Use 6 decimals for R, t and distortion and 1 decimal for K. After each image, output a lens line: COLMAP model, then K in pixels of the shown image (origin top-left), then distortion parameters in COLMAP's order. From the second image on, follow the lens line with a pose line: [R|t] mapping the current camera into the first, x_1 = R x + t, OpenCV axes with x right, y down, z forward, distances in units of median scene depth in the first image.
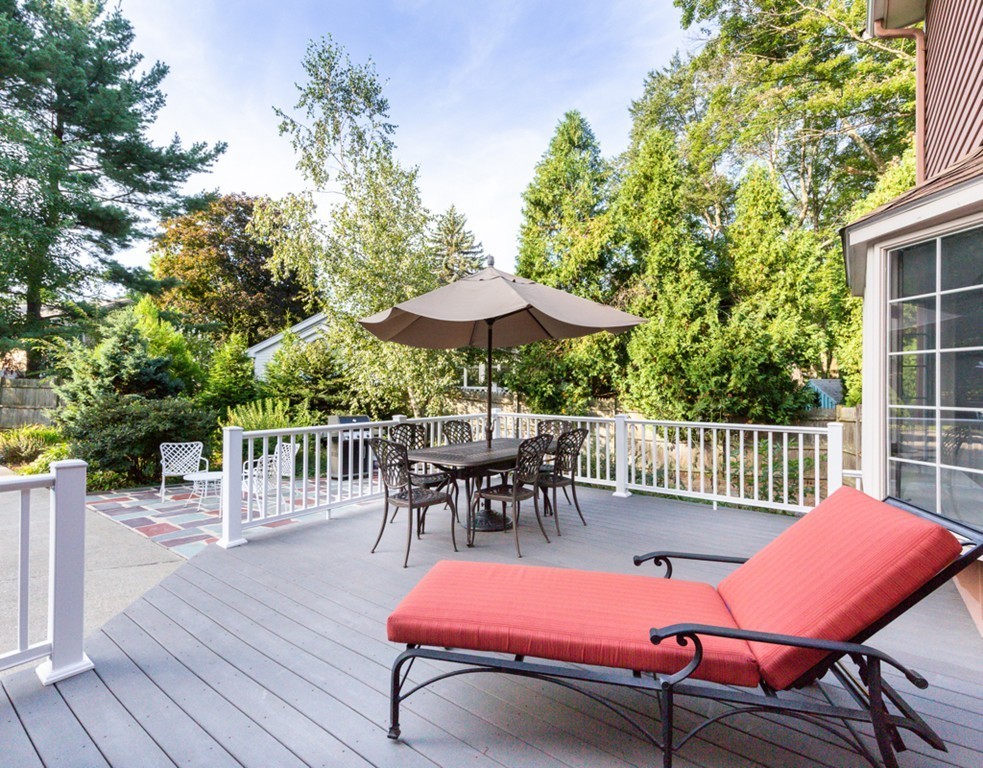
lens RADIAL K [[471.3, 0, 495.0], [0, 471.3, 384.2], [0, 0, 1]] dist [-0.002558, -0.001511]
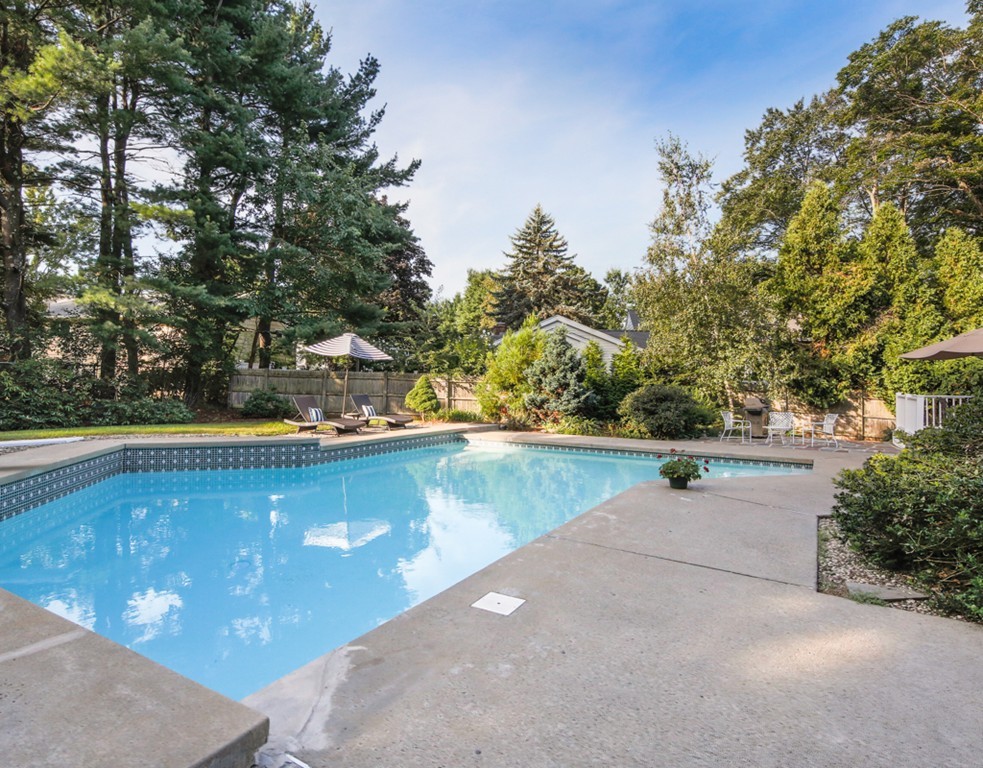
lens RADIAL K [[525.4, 0, 489.5], [0, 525.4, 382.5], [0, 0, 1]] dist [0.005987, -0.001915]
pose [[0.993998, -0.004804, 0.109294, -1.090700], [0.003342, 0.999902, 0.013560, -0.017109], [-0.109348, -0.013114, 0.993917, -0.489494]]
